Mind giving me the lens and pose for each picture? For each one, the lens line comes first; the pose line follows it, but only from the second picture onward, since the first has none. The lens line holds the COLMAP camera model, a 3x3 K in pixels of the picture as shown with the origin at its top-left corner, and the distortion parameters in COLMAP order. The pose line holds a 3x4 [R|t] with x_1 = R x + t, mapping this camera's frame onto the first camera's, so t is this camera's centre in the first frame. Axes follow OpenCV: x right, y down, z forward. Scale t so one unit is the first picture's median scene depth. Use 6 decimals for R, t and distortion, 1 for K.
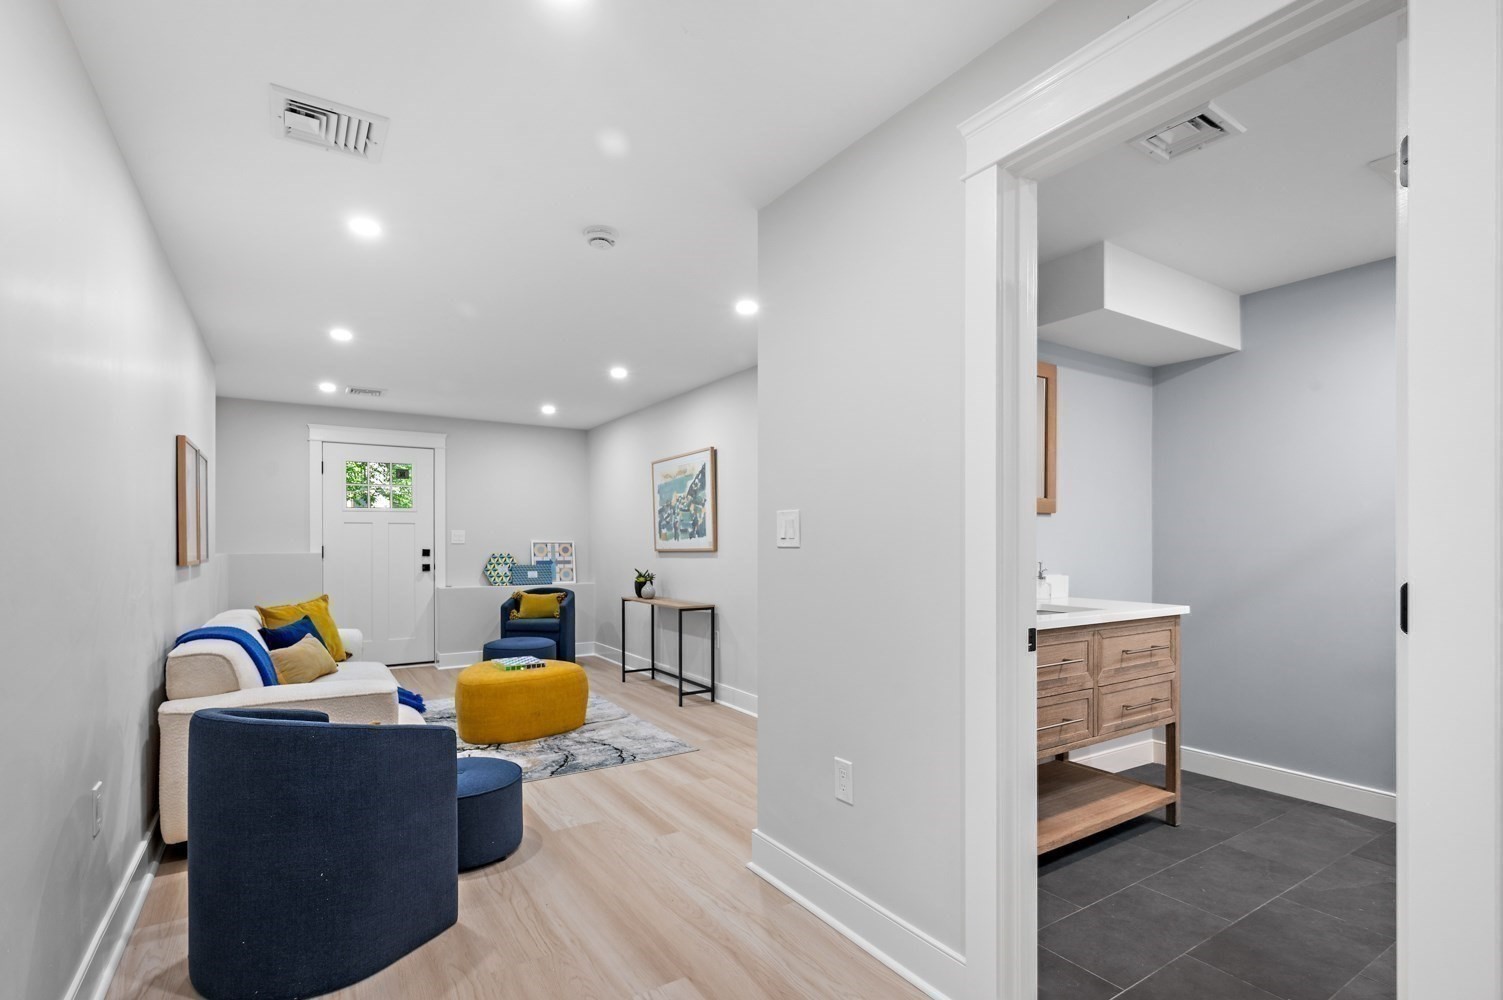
lens RADIAL K [[702.9, 0, 748.6], [0, 702.9, 541.1], [0, 0, 1]] dist [-0.000458, -0.000002]
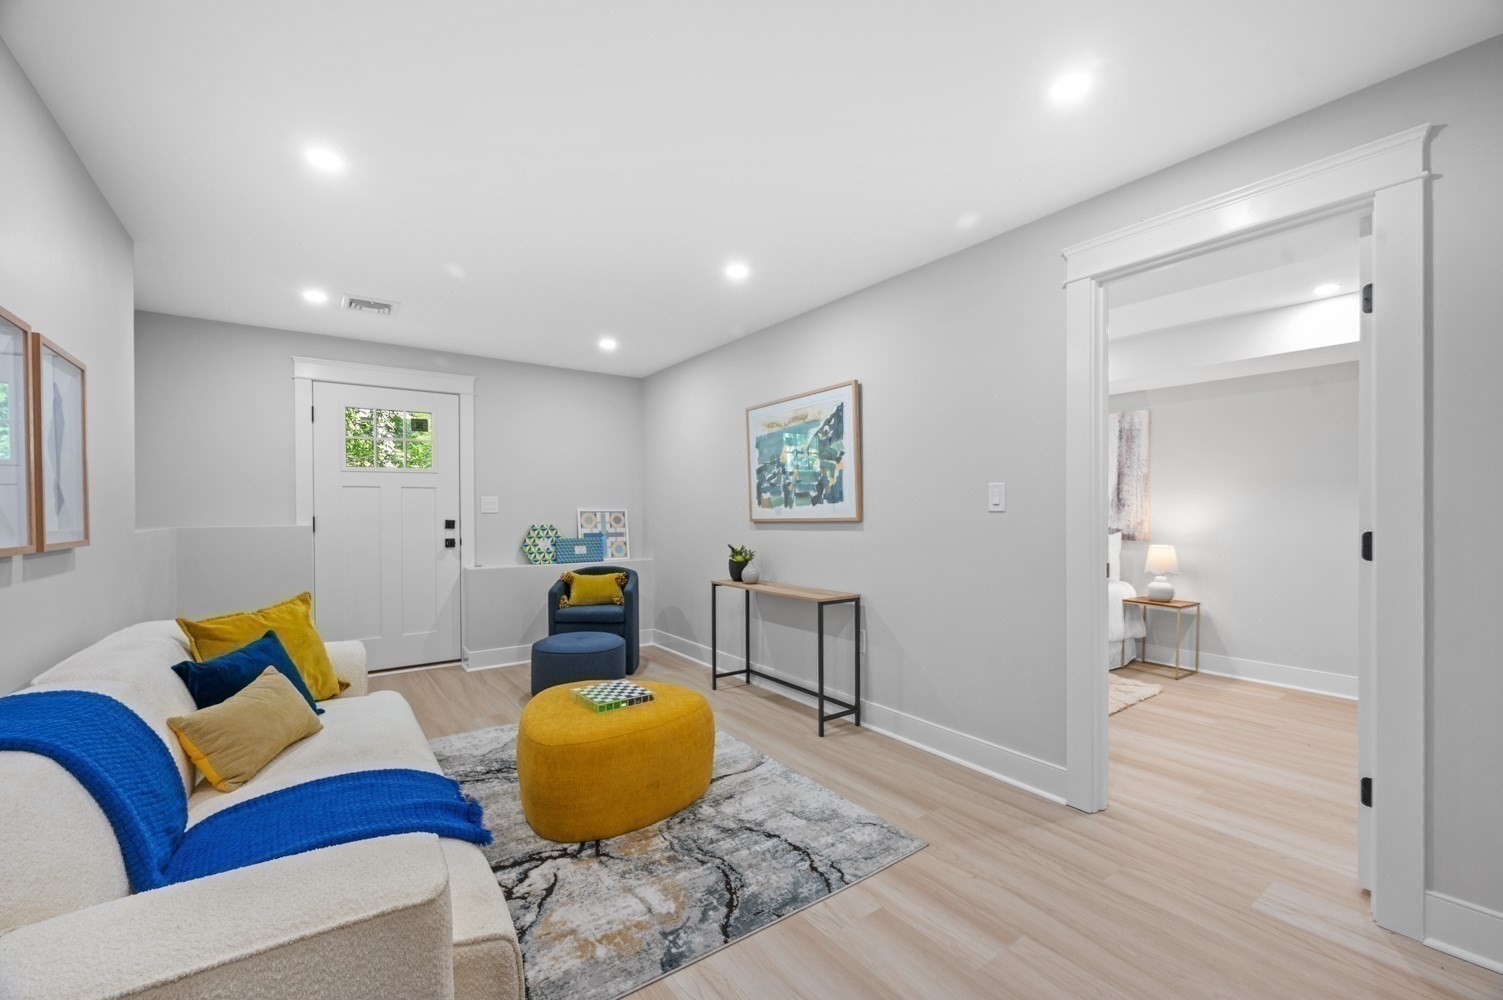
lens RADIAL K [[618.8, 0, 756.3], [0, 618.8, 512.9], [0, 0, 1]] dist [-0.000324, 0.000003]
pose [[0.998498, -0.003534, 0.054682, -0.180453], [0.003306, 0.999985, 0.004252, 0.001885], [-0.054696, -0.004065, 0.998495, 0.335962]]
